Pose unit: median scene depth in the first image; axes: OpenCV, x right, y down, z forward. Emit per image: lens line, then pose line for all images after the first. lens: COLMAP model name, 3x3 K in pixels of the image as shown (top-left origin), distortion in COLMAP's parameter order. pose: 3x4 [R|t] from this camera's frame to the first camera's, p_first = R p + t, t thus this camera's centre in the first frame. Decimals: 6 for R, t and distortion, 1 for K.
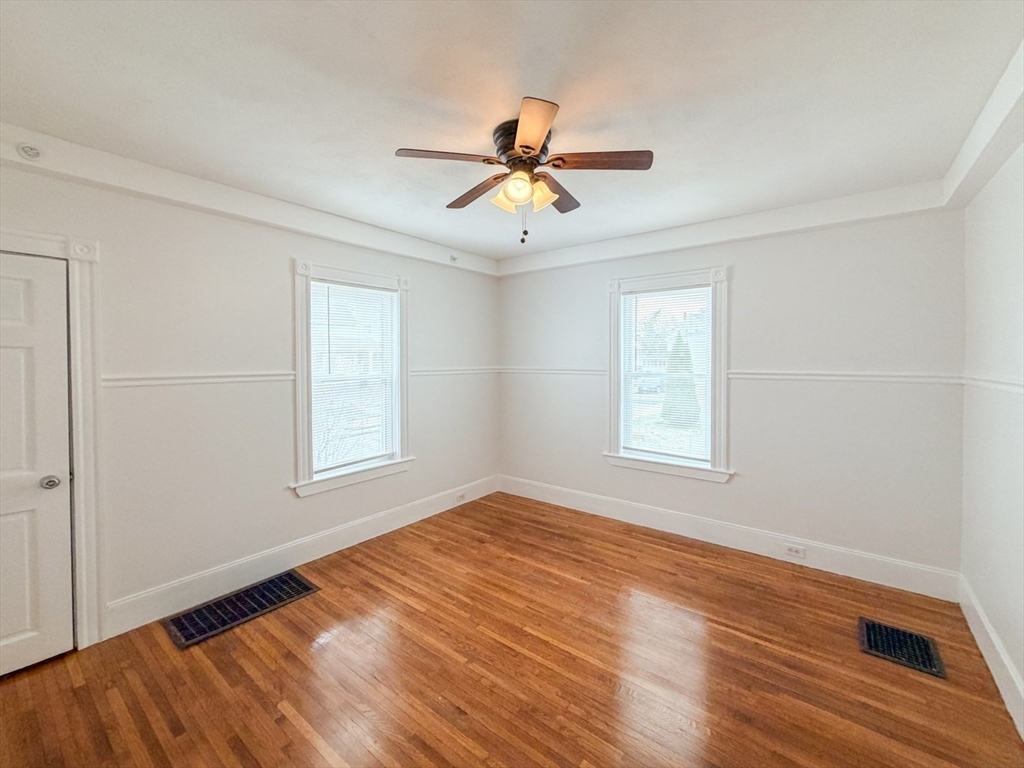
lens RADIAL K [[397.6, 0, 498.8], [0, 397.6, 367.6], [0, 0, 1]] dist [0.001354, 0.000266]
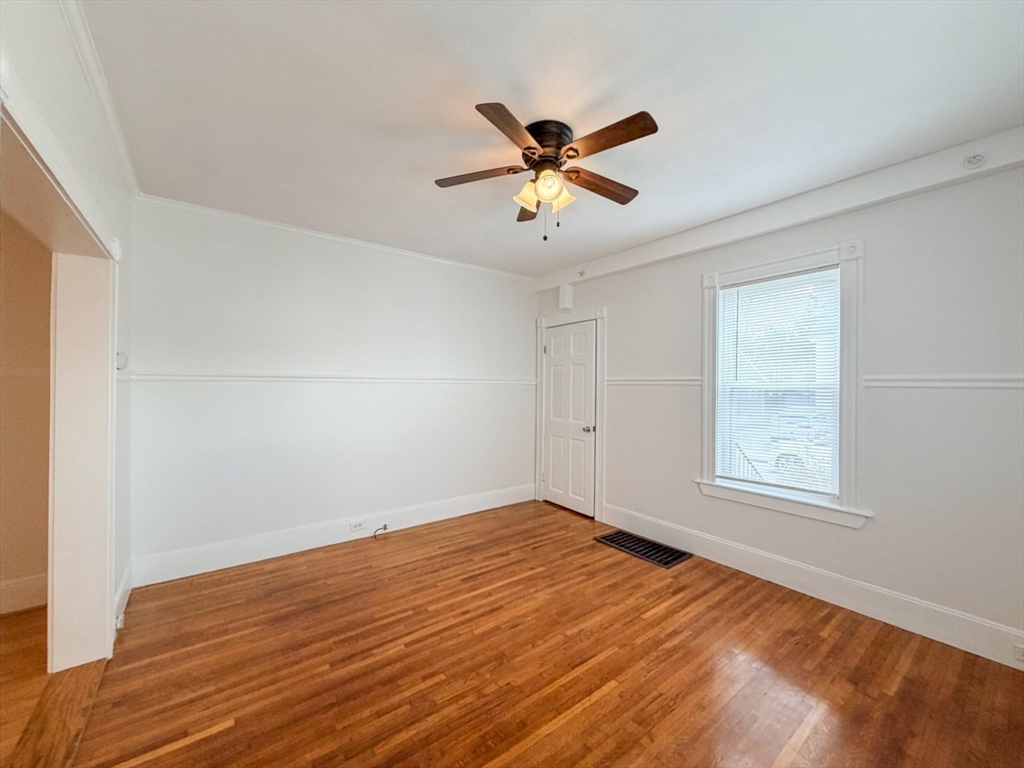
lens RADIAL K [[408.8, 0, 509.2], [0, 408.8, 383.6], [0, 0, 1]] dist [-0.000360, -0.000034]
pose [[-0.213693, -0.001938, -0.976899, 0.775445], [-0.026842, 0.999632, 0.003889, 0.040631], [0.976532, 0.027053, -0.213666, 0.793490]]
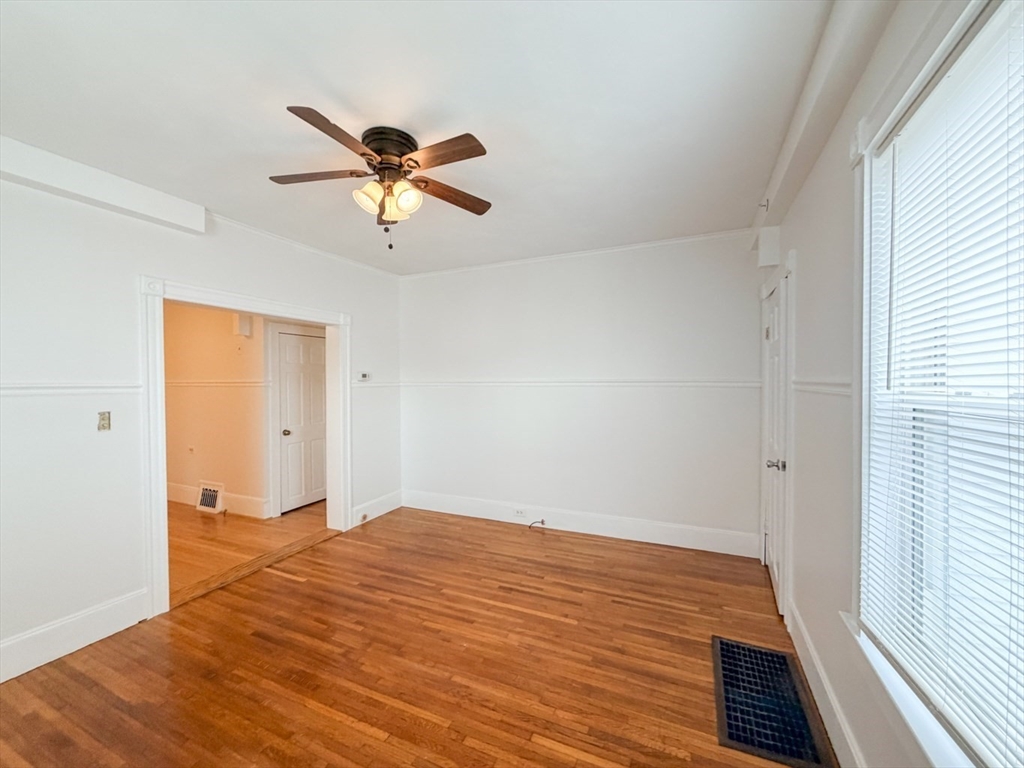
lens RADIAL K [[408.8, 0, 509.2], [0, 408.8, 383.6], [0, 0, 1]] dist [-0.000360, -0.000034]
pose [[-0.960705, 0.009565, -0.277407, 0.021091], [0.001675, 0.999588, 0.028664, 0.001942], [0.277567, 0.027073, -0.960325, 1.477030]]
